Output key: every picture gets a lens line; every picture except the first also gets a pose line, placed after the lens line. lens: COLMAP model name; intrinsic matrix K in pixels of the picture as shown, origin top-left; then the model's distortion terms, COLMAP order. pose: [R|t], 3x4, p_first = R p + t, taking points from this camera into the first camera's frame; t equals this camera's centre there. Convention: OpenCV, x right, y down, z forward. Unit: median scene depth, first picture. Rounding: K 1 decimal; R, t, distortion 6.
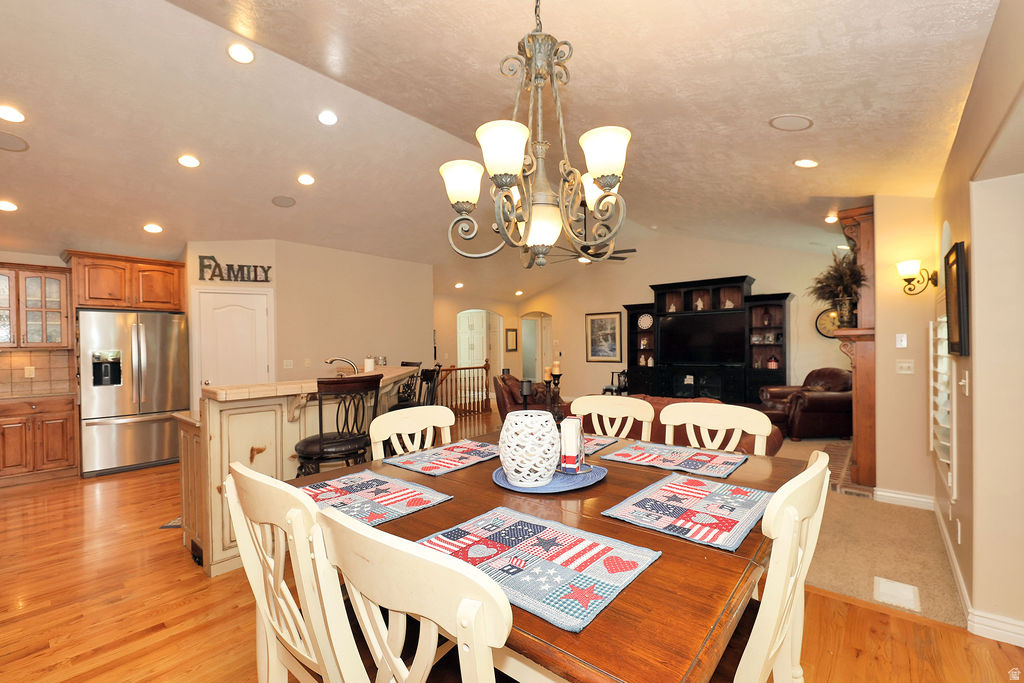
lens RADIAL K [[425.4, 0, 510.2], [0, 425.4, 347.6], [0, 0, 1]] dist [0.000063, -0.000078]
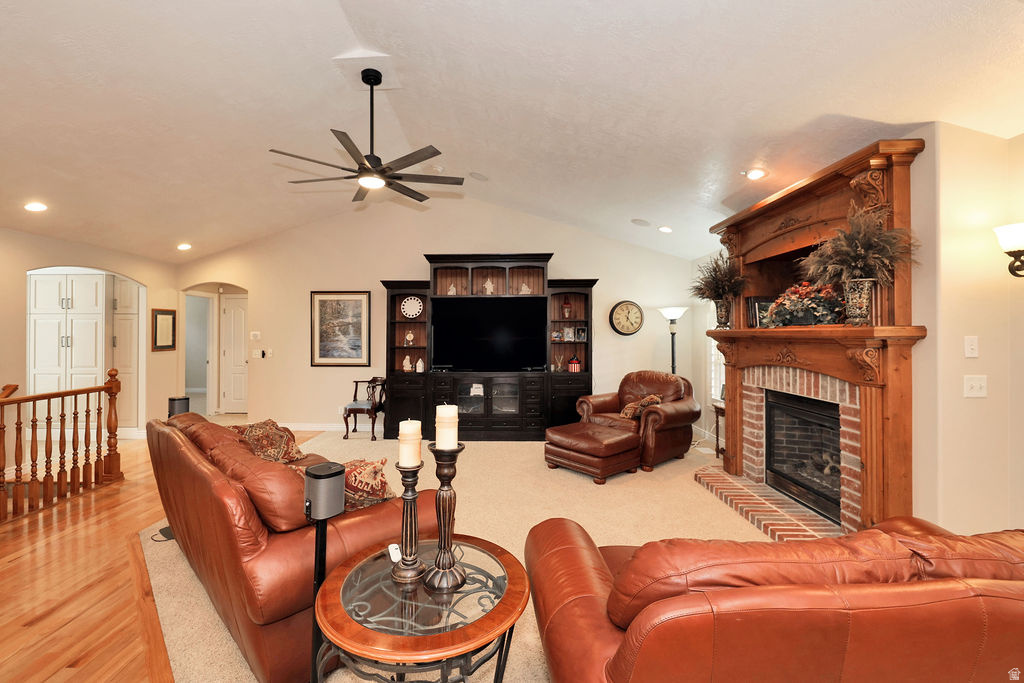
lens RADIAL K [[447.5, 0, 483.2], [0, 447.5, 332.3], [0, 0, 1]] dist [-0.002335, -0.000451]
pose [[0.785515, 0.013571, 0.618694, -0.039942], [-0.005027, 0.999866, -0.015550, -0.009670], [-0.618822, 0.009104, 0.785478, 0.361793]]
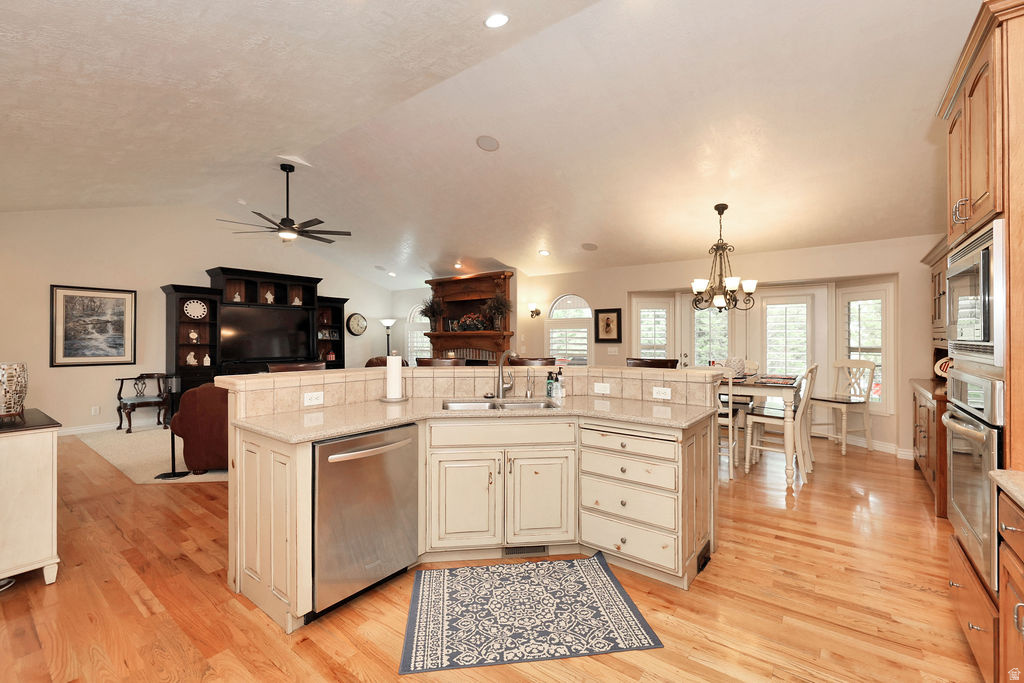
lens RADIAL K [[439.8, 0, 508.4], [0, 439.8, 337.7], [0, 0, 1]] dist [-0.000711, -0.000194]
pose [[-0.043523, 0.015007, 0.998940, -0.526810], [0.004451, 0.999880, -0.014827, 0.006243], [-0.999043, 0.003801, -0.043584, 0.459180]]
